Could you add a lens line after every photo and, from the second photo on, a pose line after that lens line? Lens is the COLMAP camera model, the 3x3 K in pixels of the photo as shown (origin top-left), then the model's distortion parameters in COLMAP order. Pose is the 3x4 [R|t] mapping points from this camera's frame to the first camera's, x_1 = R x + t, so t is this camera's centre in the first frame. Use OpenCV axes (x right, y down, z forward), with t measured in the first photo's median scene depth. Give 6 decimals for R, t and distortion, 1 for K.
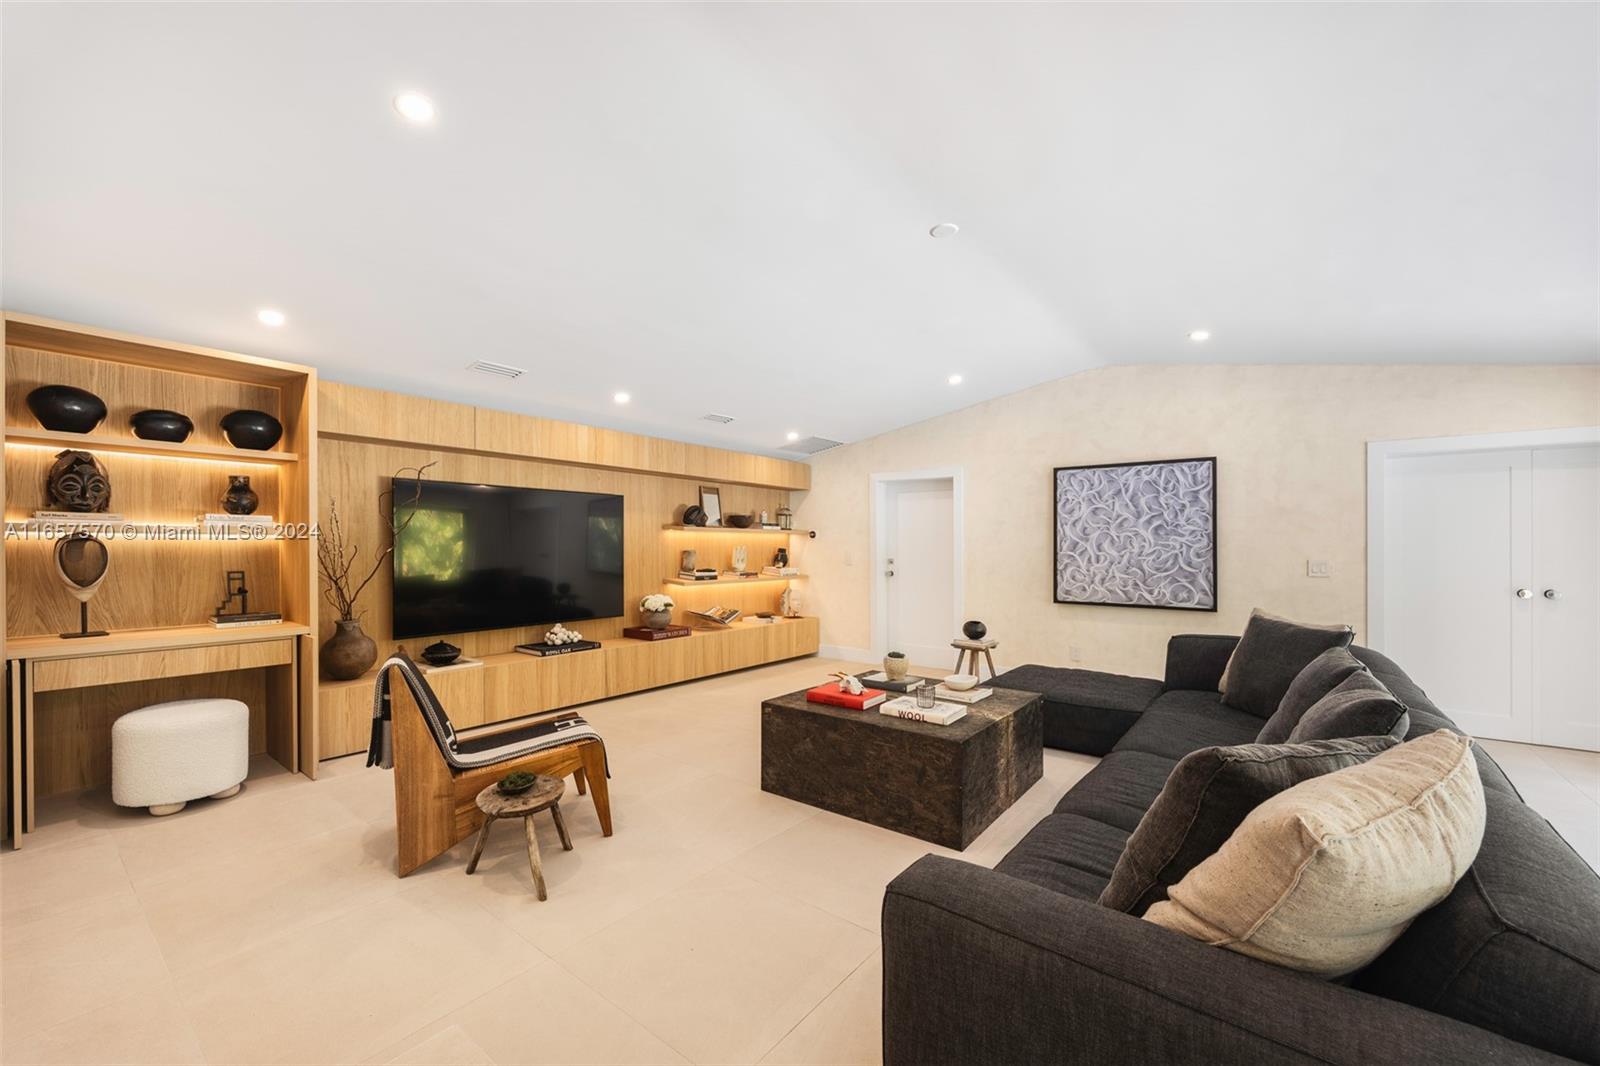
lens RADIAL K [[627.5, 0, 809.4], [0, 627.5, 535.3], [0, 0, 1]] dist [-0.002495, 0.000161]
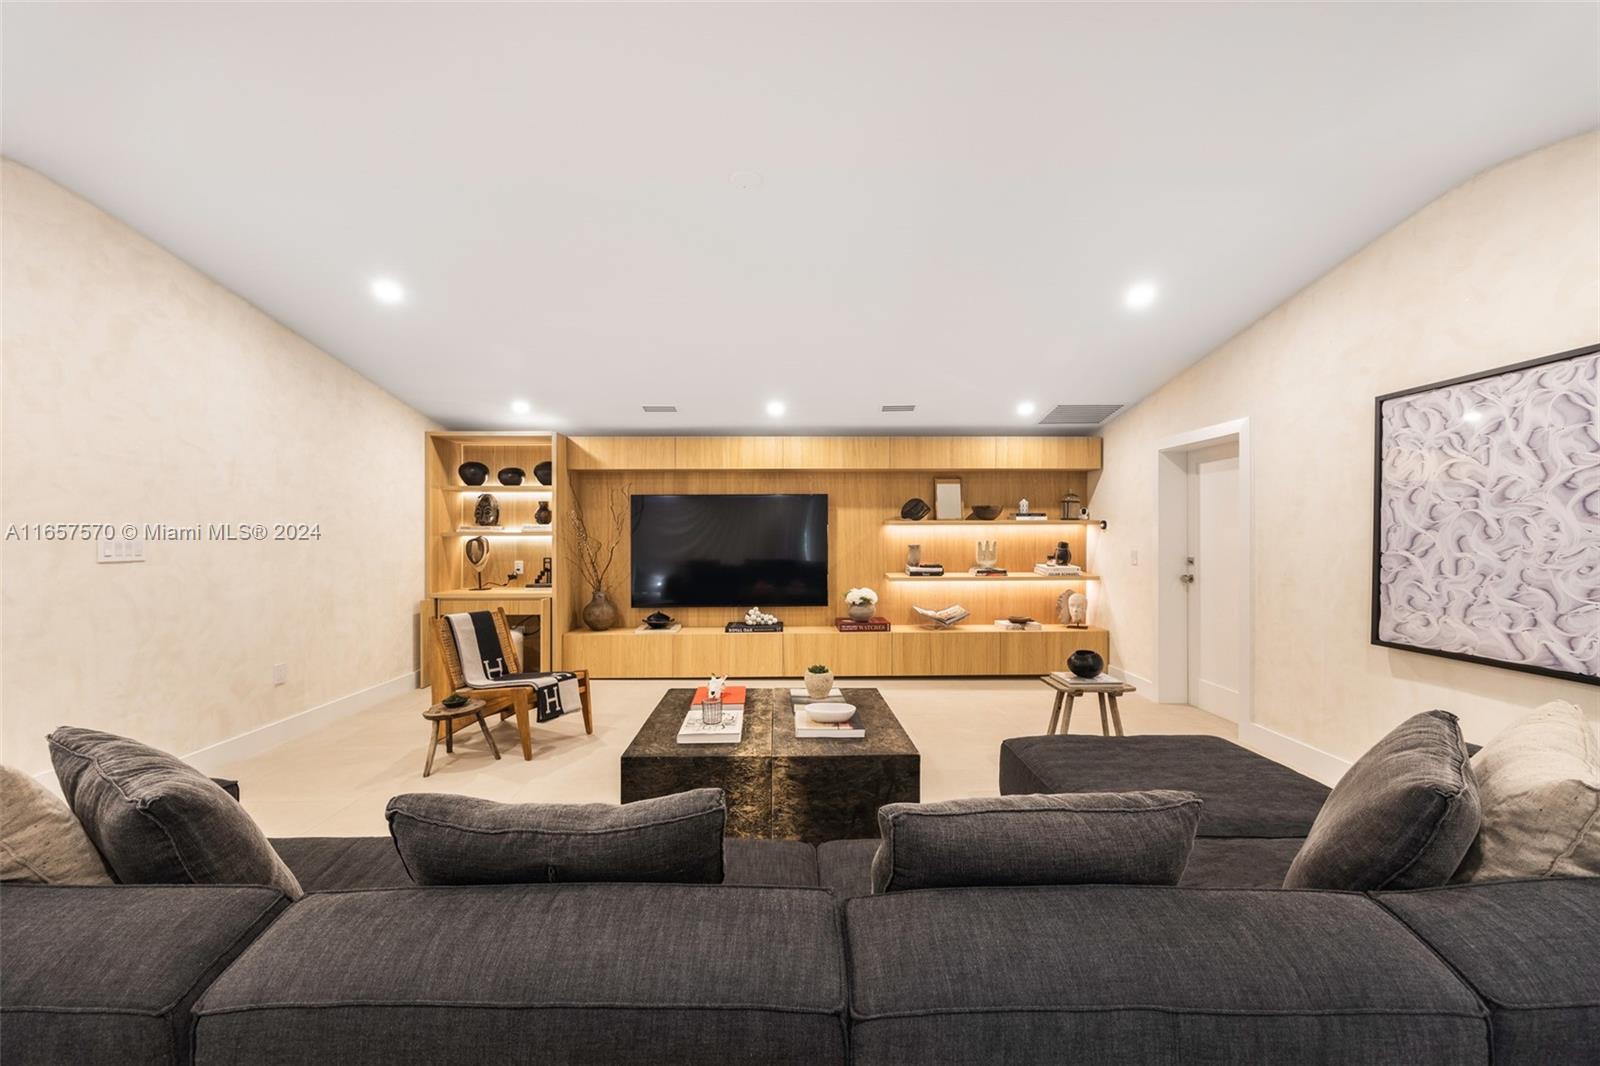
lens RADIAL K [[627.5, 0, 809.4], [0, 627.5, 535.3], [0, 0, 1]] dist [-0.002495, 0.000161]
pose [[0.643214, -0.007753, -0.765647, 0.502927], [0.018660, 0.999810, 0.005551, 0.000500], [0.765459, -0.017857, 0.643237, 0.278211]]
